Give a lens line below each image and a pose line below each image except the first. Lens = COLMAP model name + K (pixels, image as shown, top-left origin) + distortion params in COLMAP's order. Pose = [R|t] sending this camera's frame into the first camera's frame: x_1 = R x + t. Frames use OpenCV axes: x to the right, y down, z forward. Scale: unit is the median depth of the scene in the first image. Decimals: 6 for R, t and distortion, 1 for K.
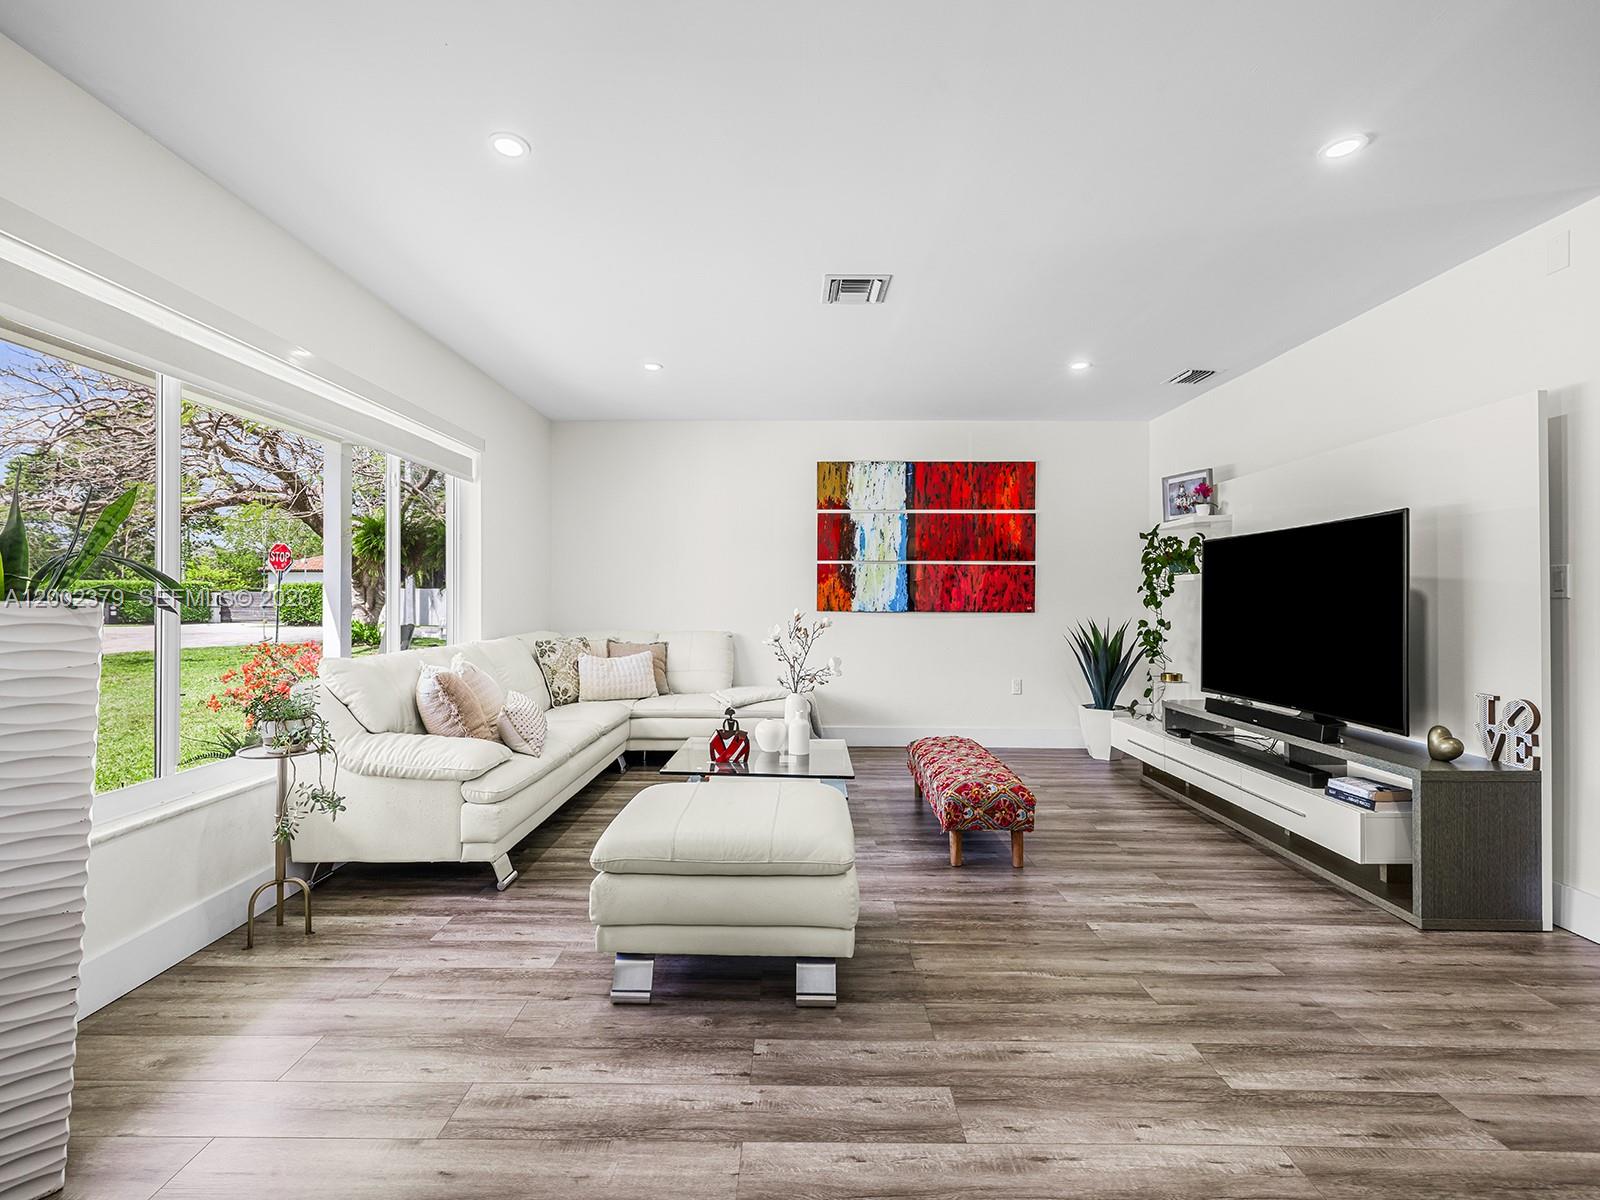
lens RADIAL K [[694.8, 0, 800.0], [0, 694.8, 600.0], [0, 0, 1]] dist [0.002916, 0.000709]
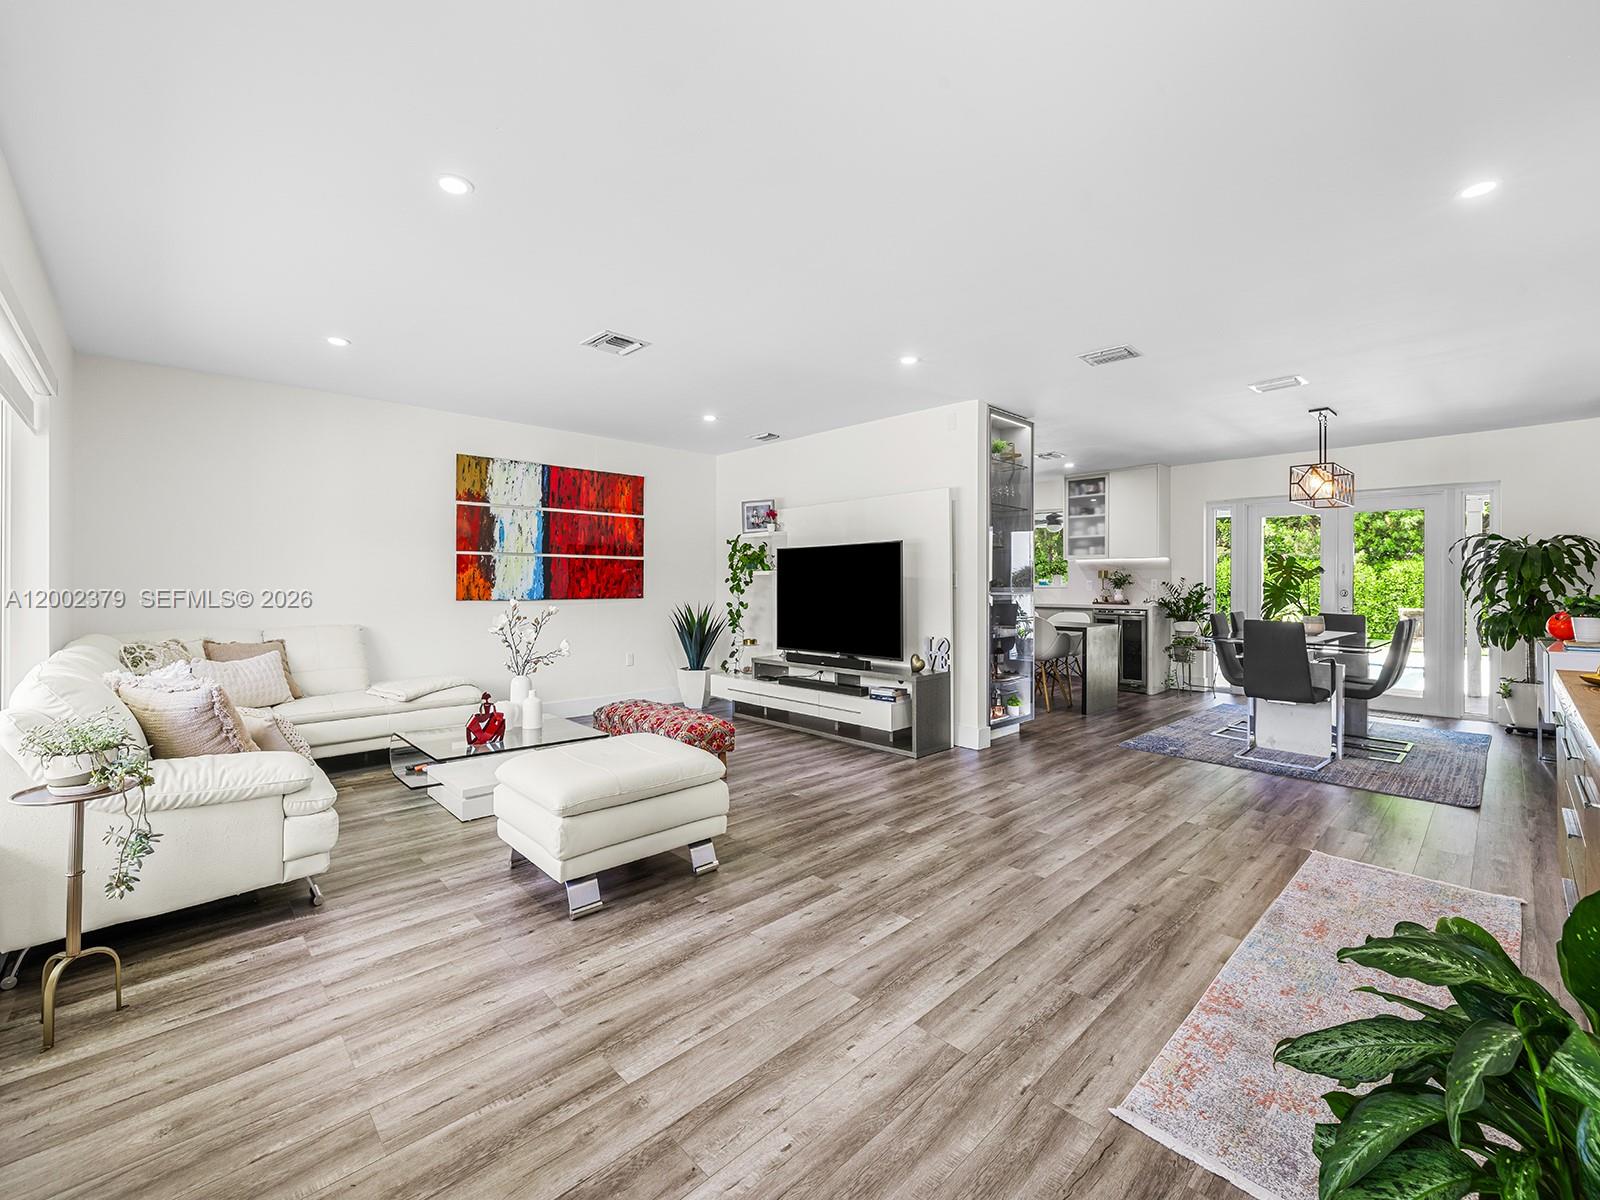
lens RADIAL K [[672.3, 0, 800.1], [0, 672.3, 583.5], [0, 0, 1]] dist [-0.000878, 0.000013]
pose [[0.714844, -0.002177, 0.699281, -0.399825], [0.001935, 0.999997, 0.001134, -0.011908], [-0.699282, 0.000542, 0.714846, -0.071854]]
